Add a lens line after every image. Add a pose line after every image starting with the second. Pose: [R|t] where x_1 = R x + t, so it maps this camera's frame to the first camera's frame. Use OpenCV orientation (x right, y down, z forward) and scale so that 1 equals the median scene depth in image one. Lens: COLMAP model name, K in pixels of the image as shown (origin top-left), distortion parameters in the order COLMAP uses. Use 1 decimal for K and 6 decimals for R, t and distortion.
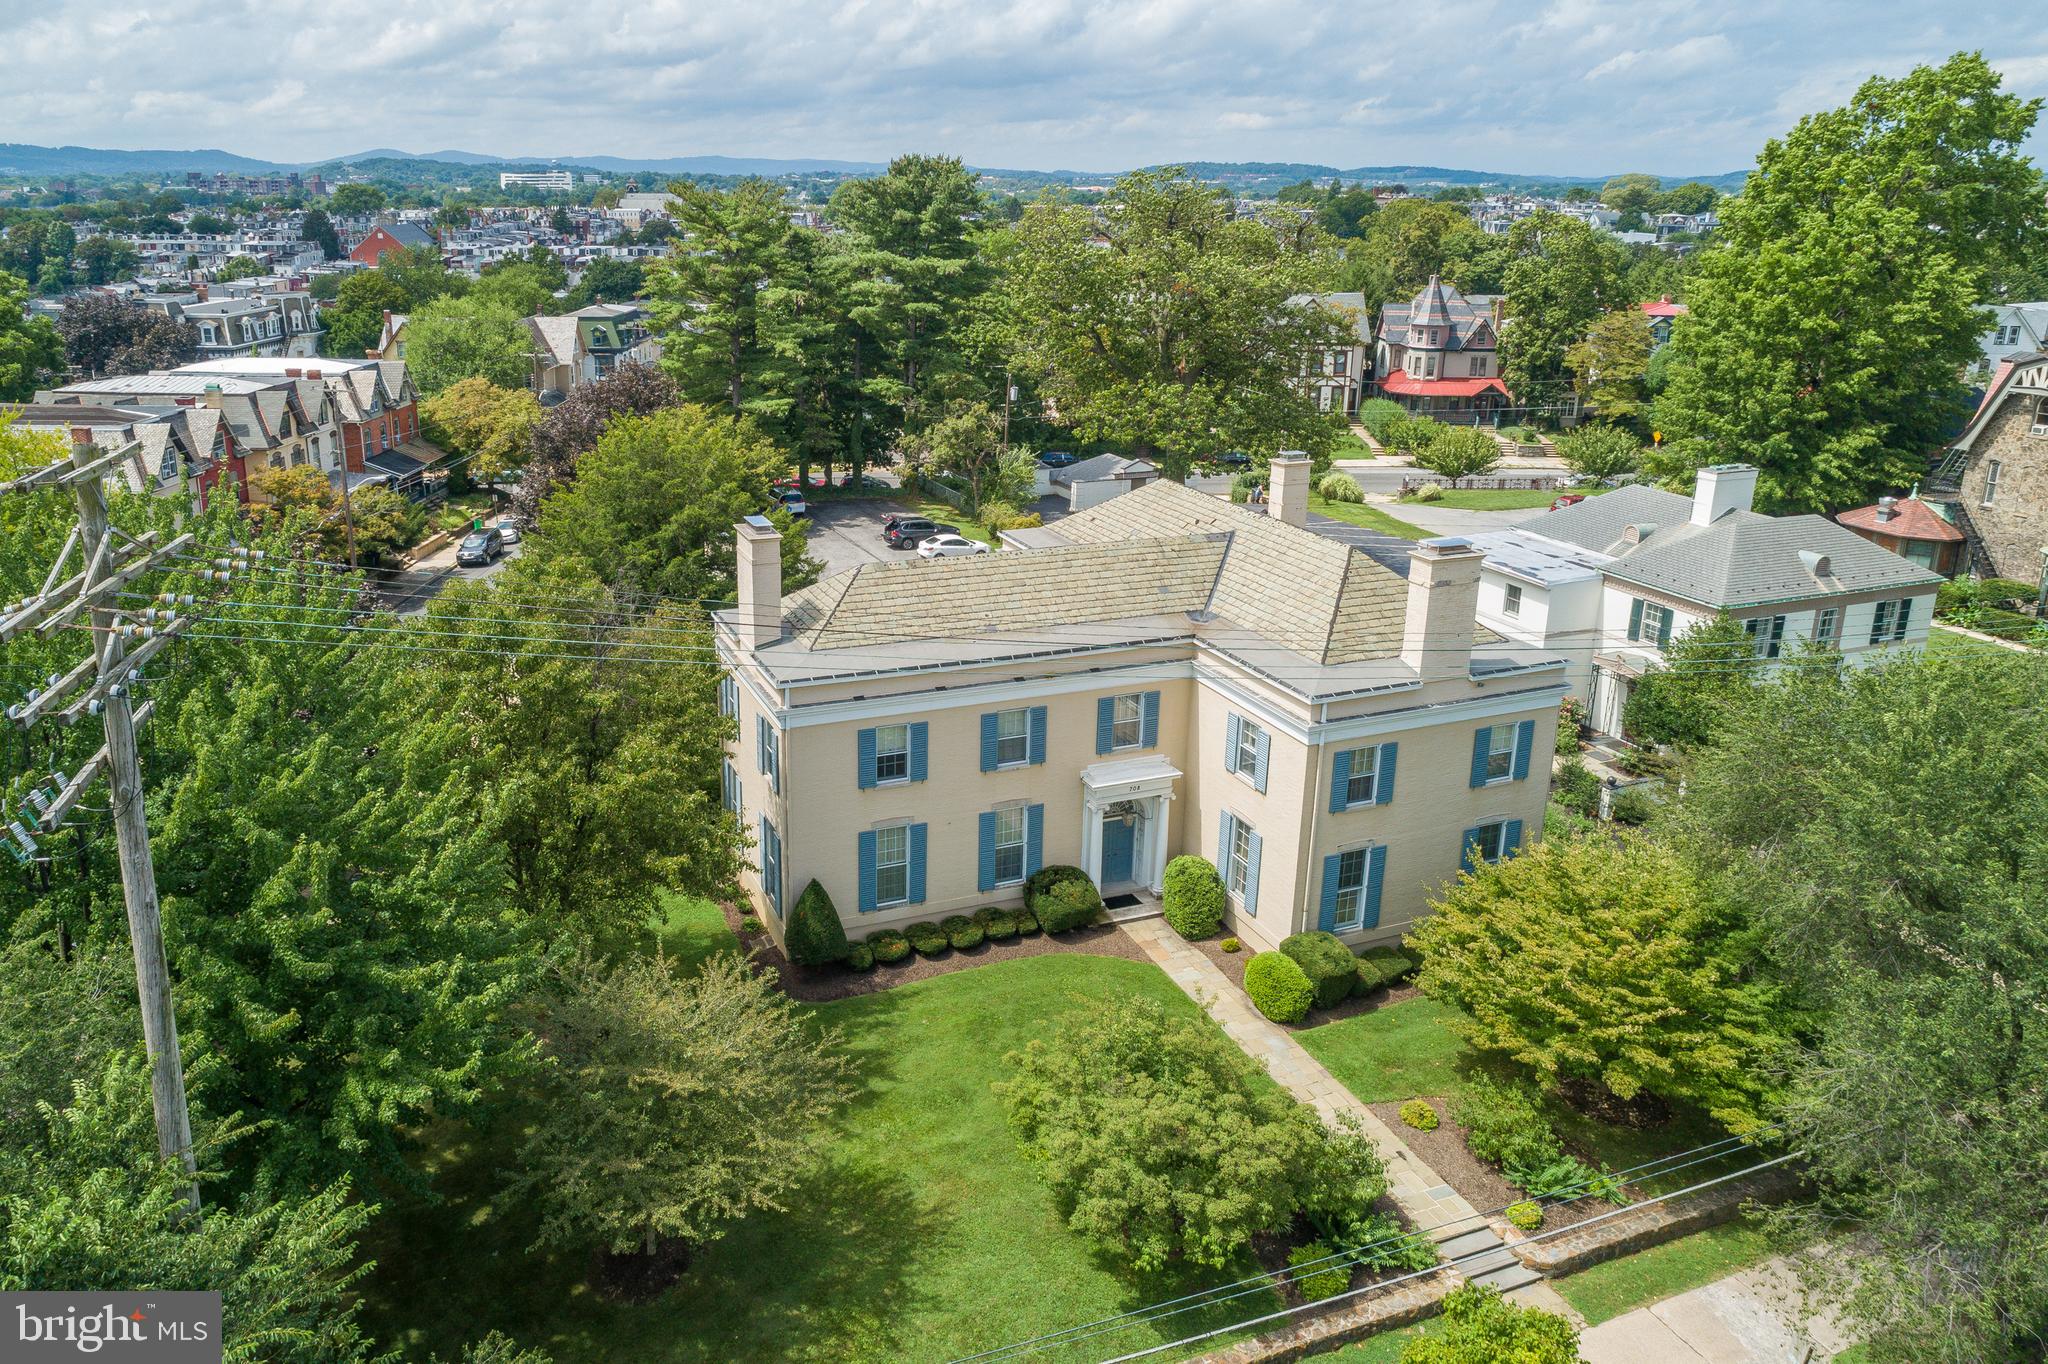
lens RADIAL K [[1429.6, 0, 936.9], [0, 1429.6, 590.5], [0, 0, 1]] dist [-0.001126, 0.001702]
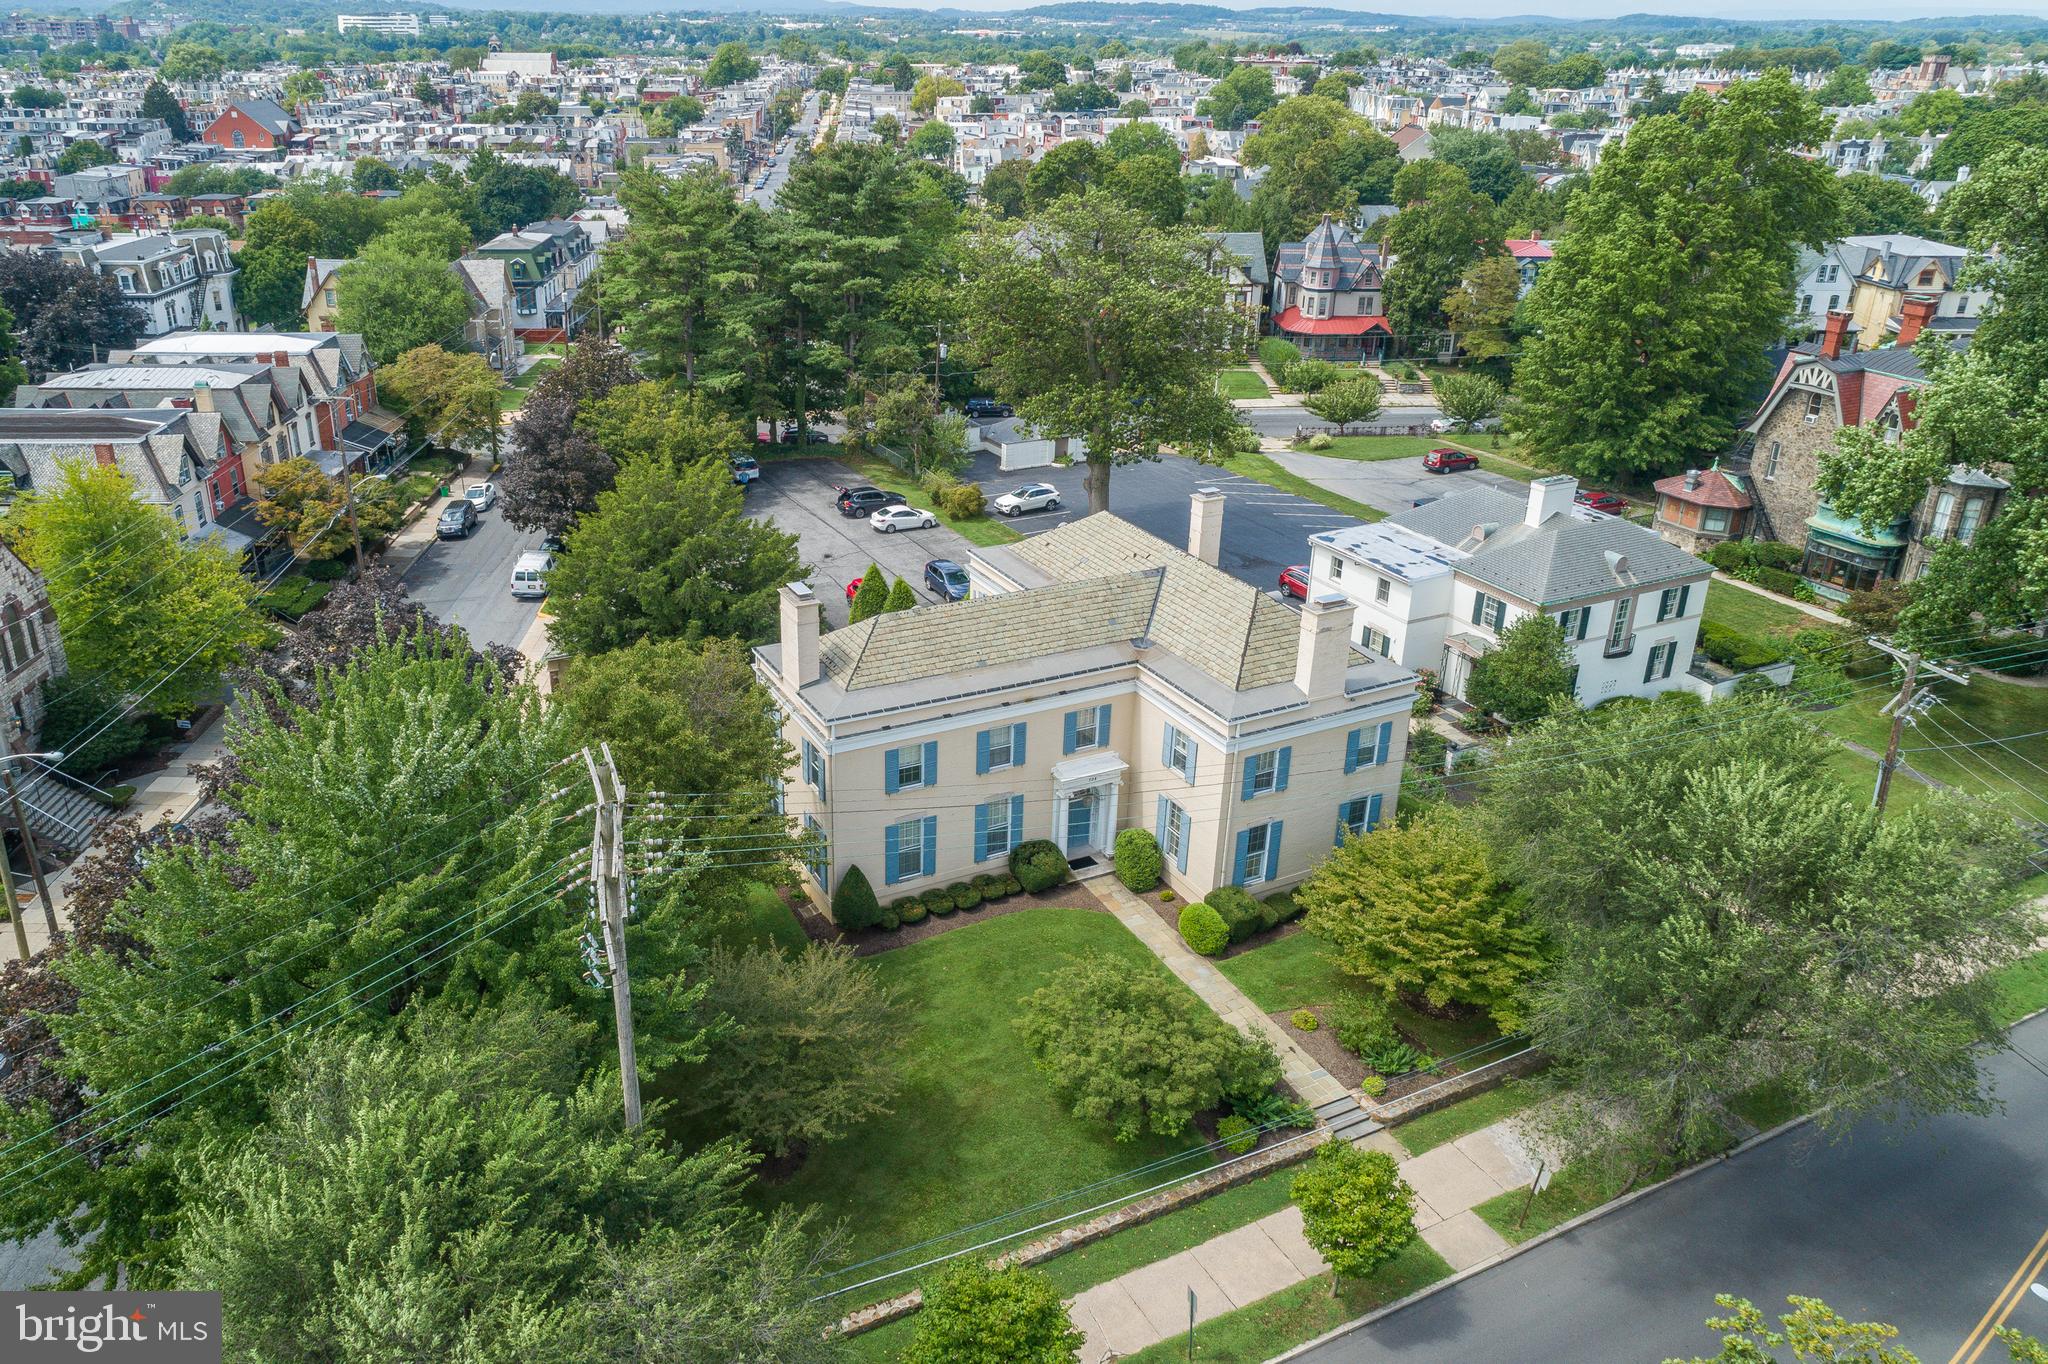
lens RADIAL K [[1450.5, 0, 964.1], [0, 1450.5, 629.5], [0, 0, 1]] dist [-0.005925, 0.009143]
pose [[0.995627, -0.030799, 0.088199, -0.088036], [0.020557, 0.993180, 0.114766, -0.147430], [-0.091132, -0.112451, 0.989469, -0.269511]]
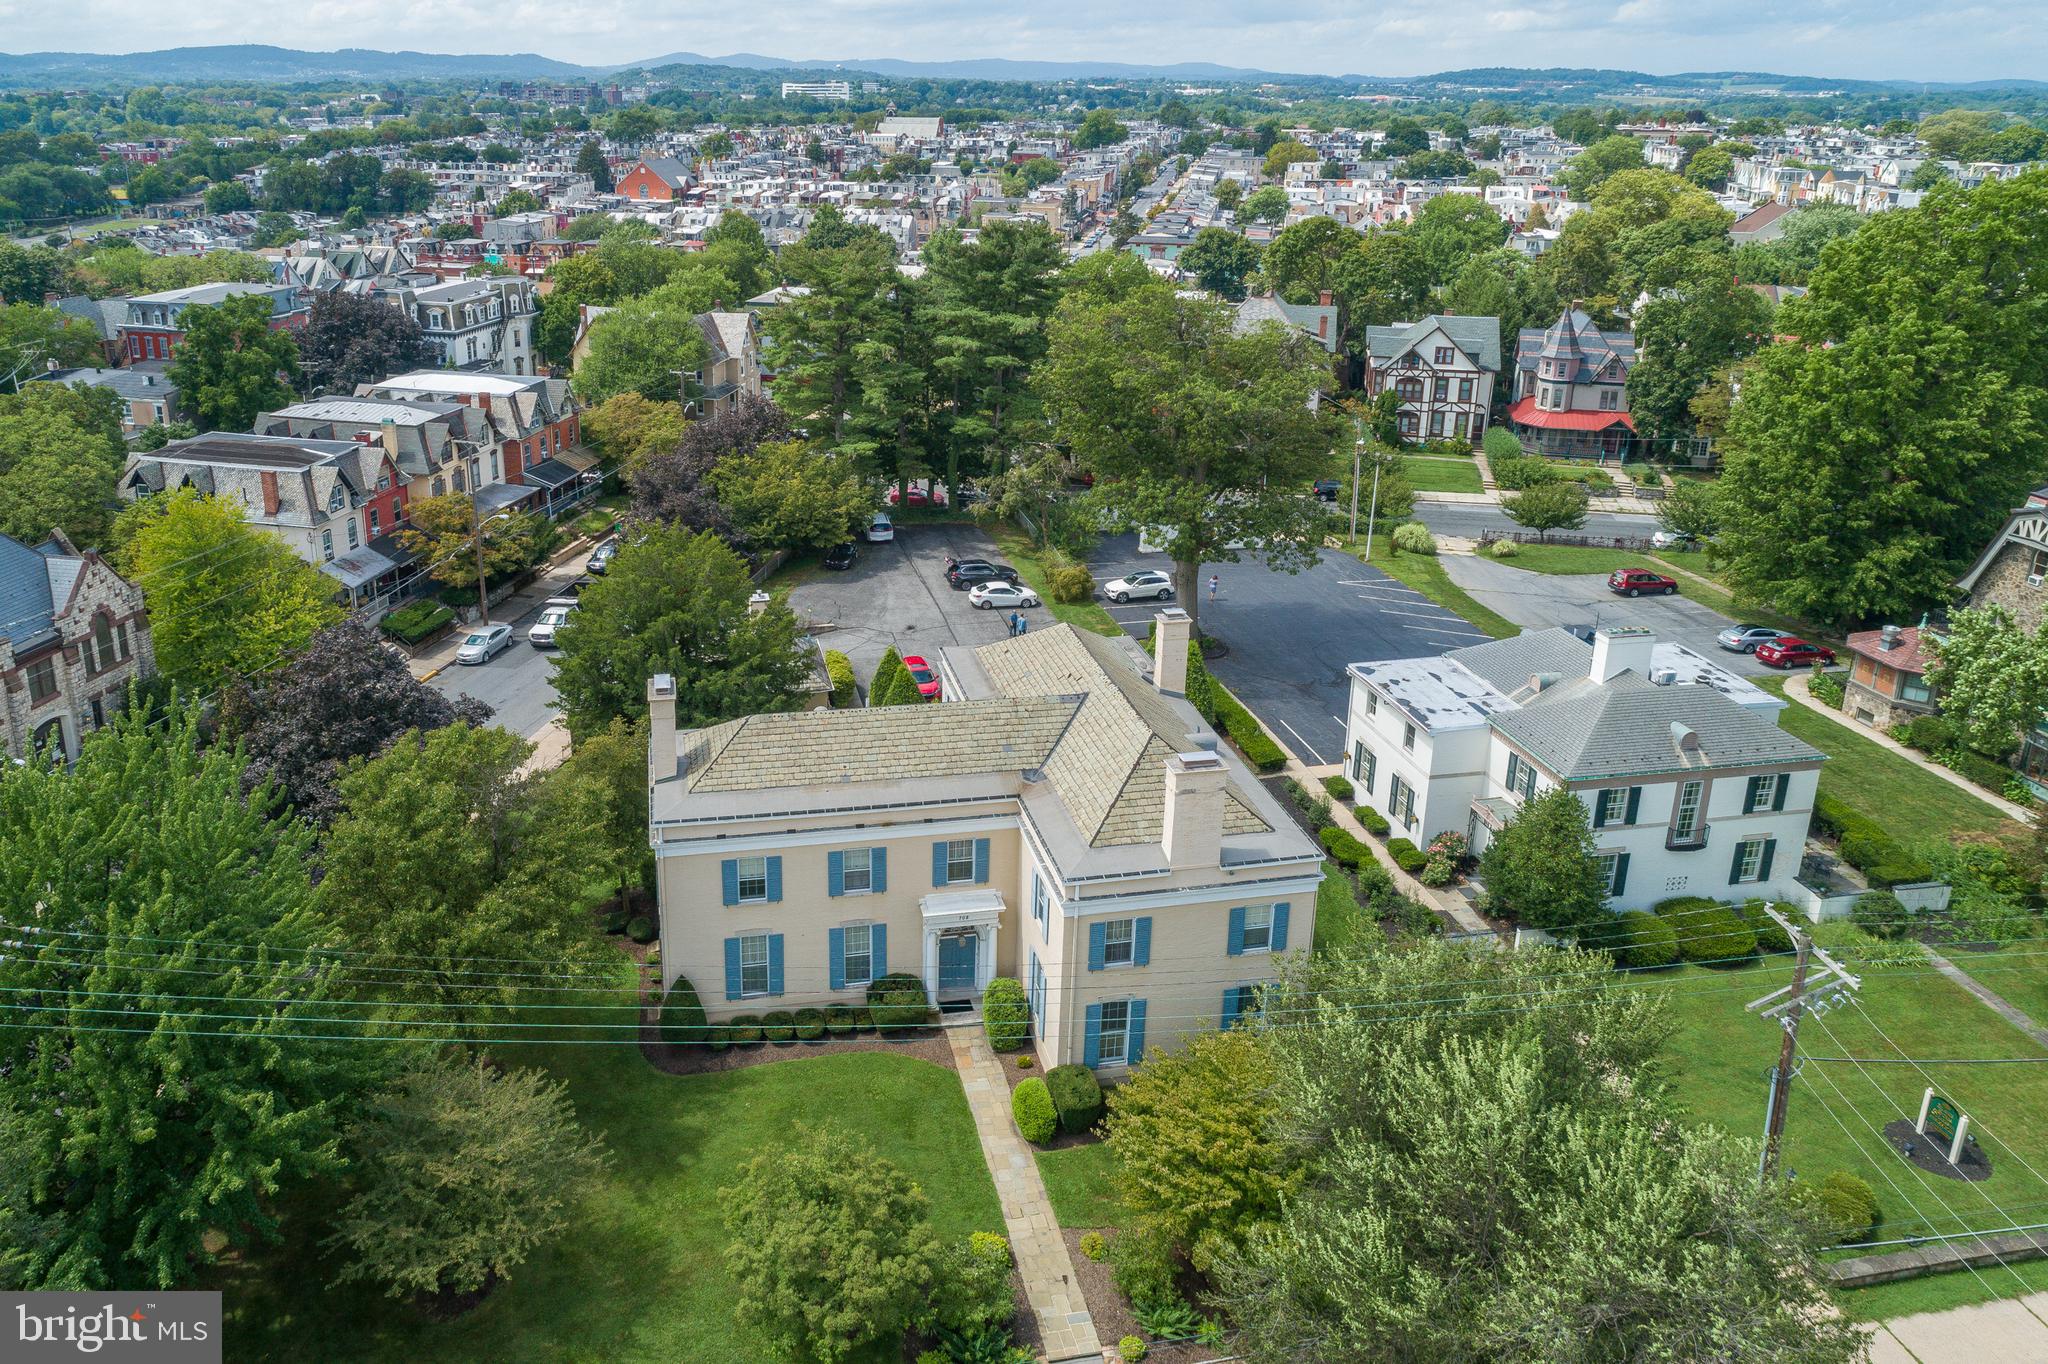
lens RADIAL K [[1422.5, 0, 939.2], [0, 1422.5, 510.5], [0, 0, 1]] dist [-0.001259, 0.000051]
pose [[0.984002, 0.055175, -0.169400, 0.298060], [-0.054127, 0.998476, 0.010798, -0.211836], [0.169738, -0.001456, 0.985488, -0.176541]]
